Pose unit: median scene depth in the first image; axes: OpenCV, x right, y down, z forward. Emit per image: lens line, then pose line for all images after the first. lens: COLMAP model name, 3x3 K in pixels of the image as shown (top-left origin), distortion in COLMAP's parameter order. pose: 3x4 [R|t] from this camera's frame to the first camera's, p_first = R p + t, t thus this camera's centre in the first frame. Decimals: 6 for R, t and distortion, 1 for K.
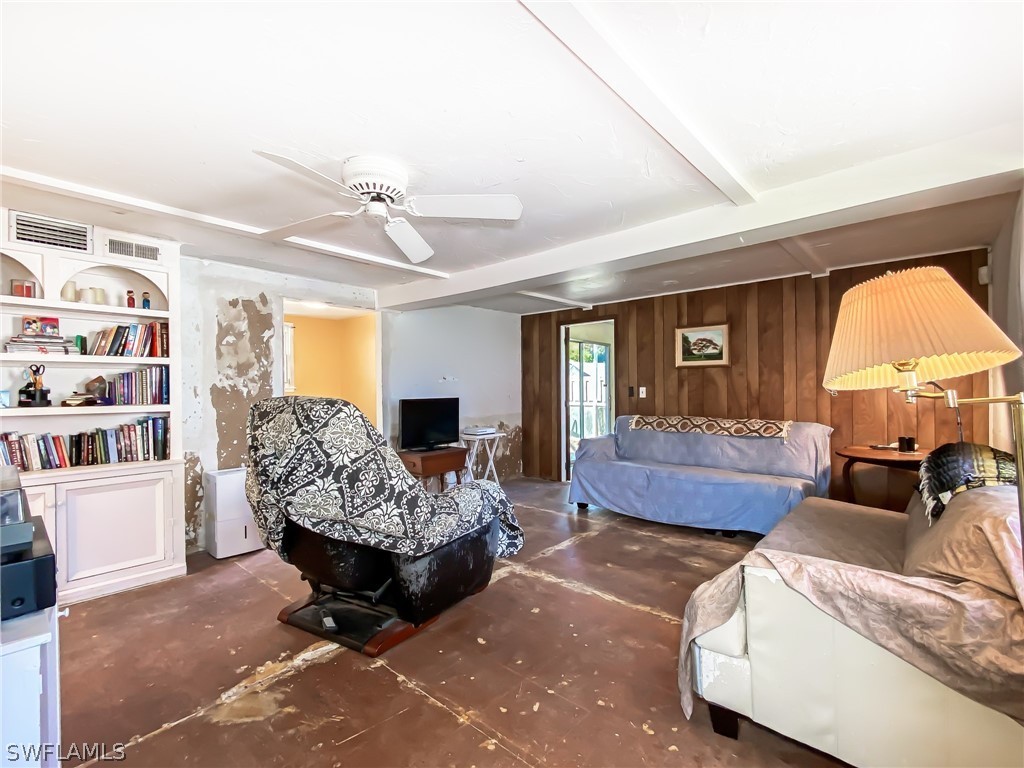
lens RADIAL K [[453.6, 0, 512.0], [0, 453.6, 384.0], [0, 0, 1]] dist [0.001874, 0.000096]
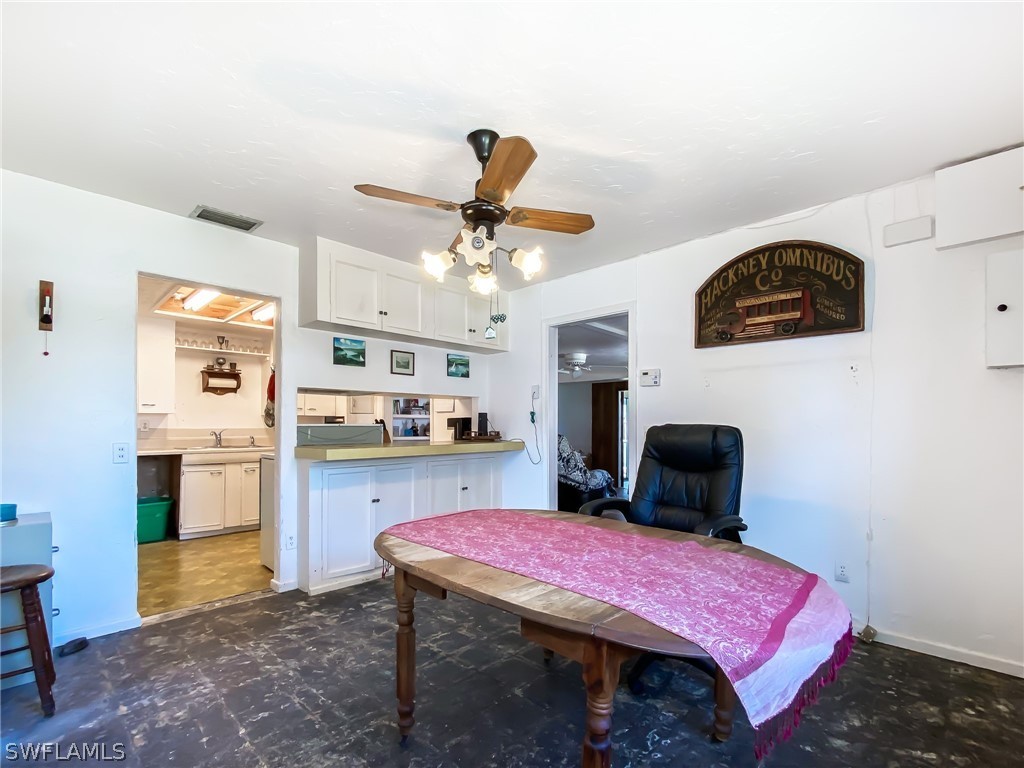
lens RADIAL K [[465.9, 0, 515.3], [0, 465.9, 427.2], [0, 0, 1]] dist [-0.013449, -0.000137]
pose [[0.999075, 0.008520, -0.042160, -0.412304], [-0.008198, 0.999936, 0.007790, -0.022592], [0.042224, -0.007437, 0.999081, -1.450594]]
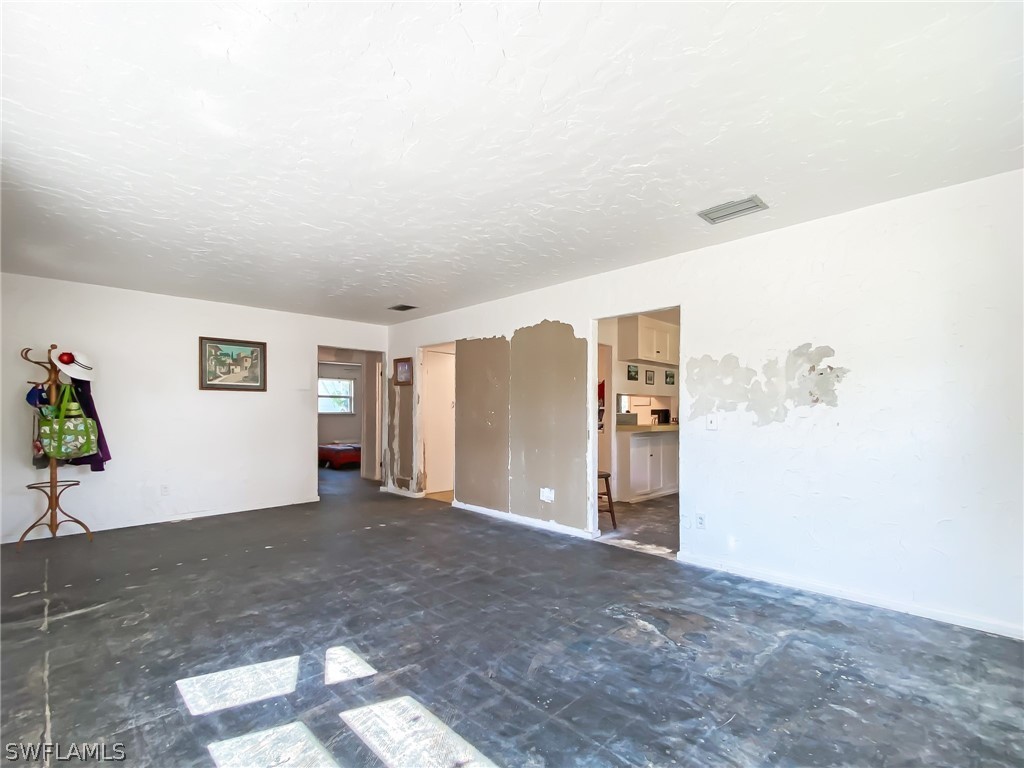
lens RADIAL K [[469.5, 0, 512.6], [0, 469.5, 394.2], [0, 0, 1]] dist [0.015461, -0.000486]
pose [[0.997648, 0.010875, -0.067670, -1.391255], [-0.013285, 0.999290, -0.035263, -0.018731], [0.067239, 0.036079, 0.997084, -2.593724]]
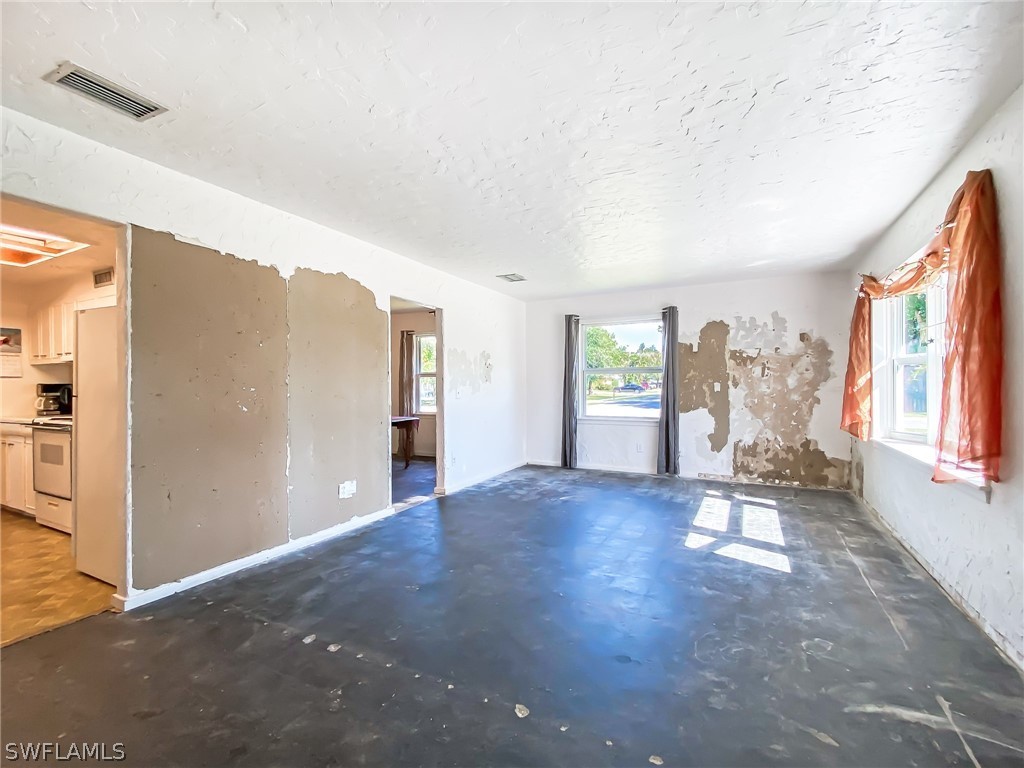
lens RADIAL K [[453.6, 0, 512.0], [0, 453.6, 384.0], [0, 0, 1]] dist [0.001874, 0.000096]
pose [[-0.237953, 0.017886, 0.971112, -2.838481], [0.007814, 0.999833, -0.016500, -0.001495], [-0.971245, 0.003662, -0.238053, -0.991509]]
